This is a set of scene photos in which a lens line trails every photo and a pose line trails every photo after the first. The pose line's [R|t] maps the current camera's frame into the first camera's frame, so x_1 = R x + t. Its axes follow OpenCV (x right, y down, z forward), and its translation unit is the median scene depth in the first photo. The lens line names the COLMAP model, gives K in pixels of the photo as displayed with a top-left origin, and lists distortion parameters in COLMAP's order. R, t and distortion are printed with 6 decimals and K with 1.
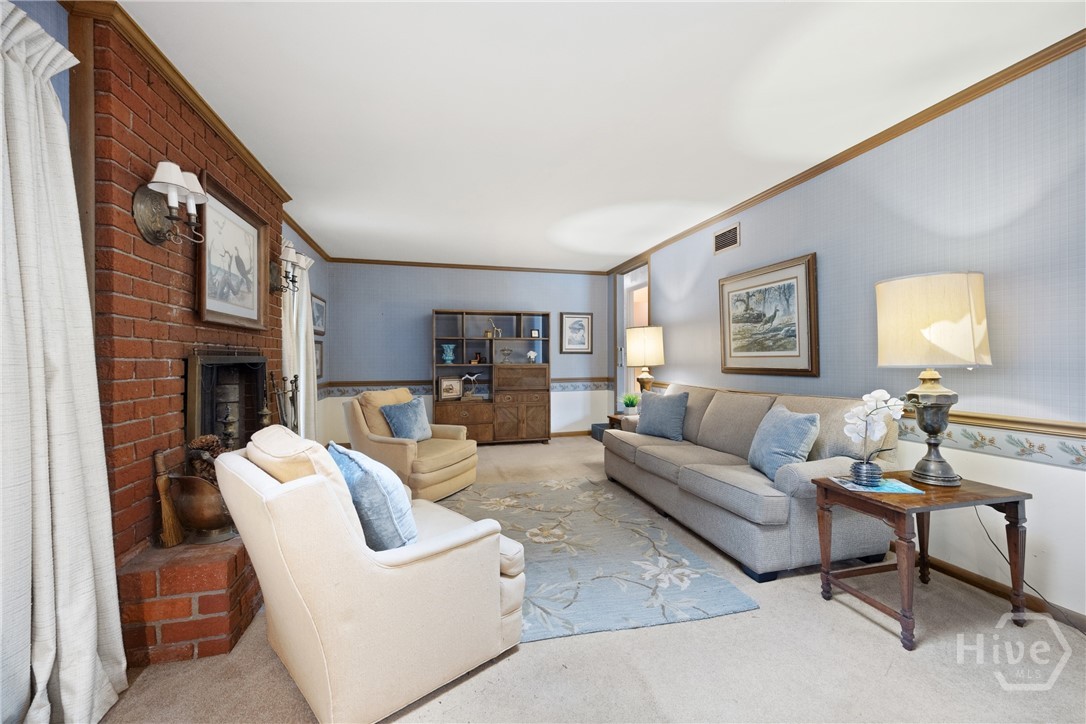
lens RADIAL K [[440.3, 0, 546.1], [0, 440.3, 351.3], [0, 0, 1]] dist [0.000714, 0.000332]
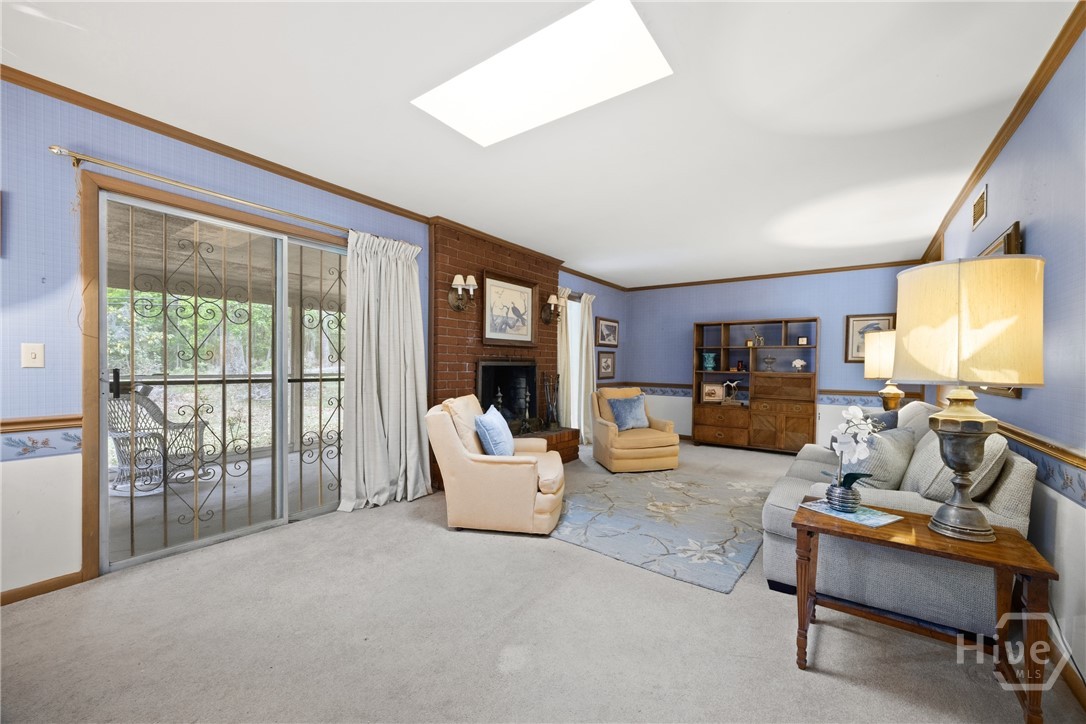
lens RADIAL K [[430.7, 0, 543.0], [0, 430.7, 362.0], [0, 0, 1]] dist [0.001978, 0.000294]
pose [[0.628248, 0.009466, -0.777955, 0.582710], [-0.002730, 0.999947, 0.009962, -0.004811], [0.778008, -0.004135, 0.628240, -0.019801]]
